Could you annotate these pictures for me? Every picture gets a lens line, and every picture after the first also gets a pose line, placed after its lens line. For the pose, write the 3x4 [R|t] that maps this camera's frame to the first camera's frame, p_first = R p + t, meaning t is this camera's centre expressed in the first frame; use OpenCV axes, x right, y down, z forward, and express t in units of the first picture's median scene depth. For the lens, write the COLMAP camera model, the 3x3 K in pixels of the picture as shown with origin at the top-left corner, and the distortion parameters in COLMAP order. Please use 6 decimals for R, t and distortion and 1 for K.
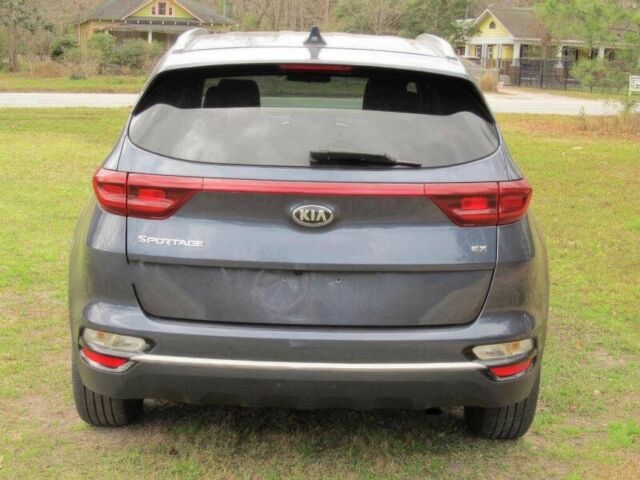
lens RADIAL K [[531.1, 0, 320.0], [0, 531.1, 240.0], [0, 0, 1]] dist [-0.048553, 0.002268]
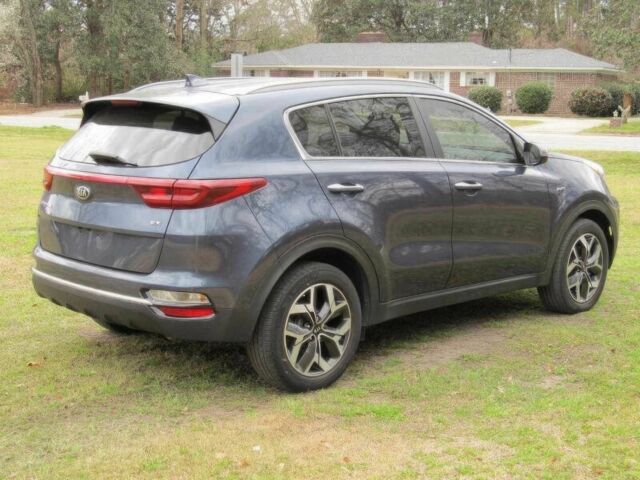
lens RADIAL K [[531.1, 0, 320.0], [0, 531.1, 240.0], [0, 0, 1]] dist [-0.048553, 0.002268]
pose [[0.856455, 0.099967, -0.506449, 1.419309], [-0.124569, 0.992100, -0.014829, 0.029959], [0.500966, 0.075788, 0.862142, -0.030920]]
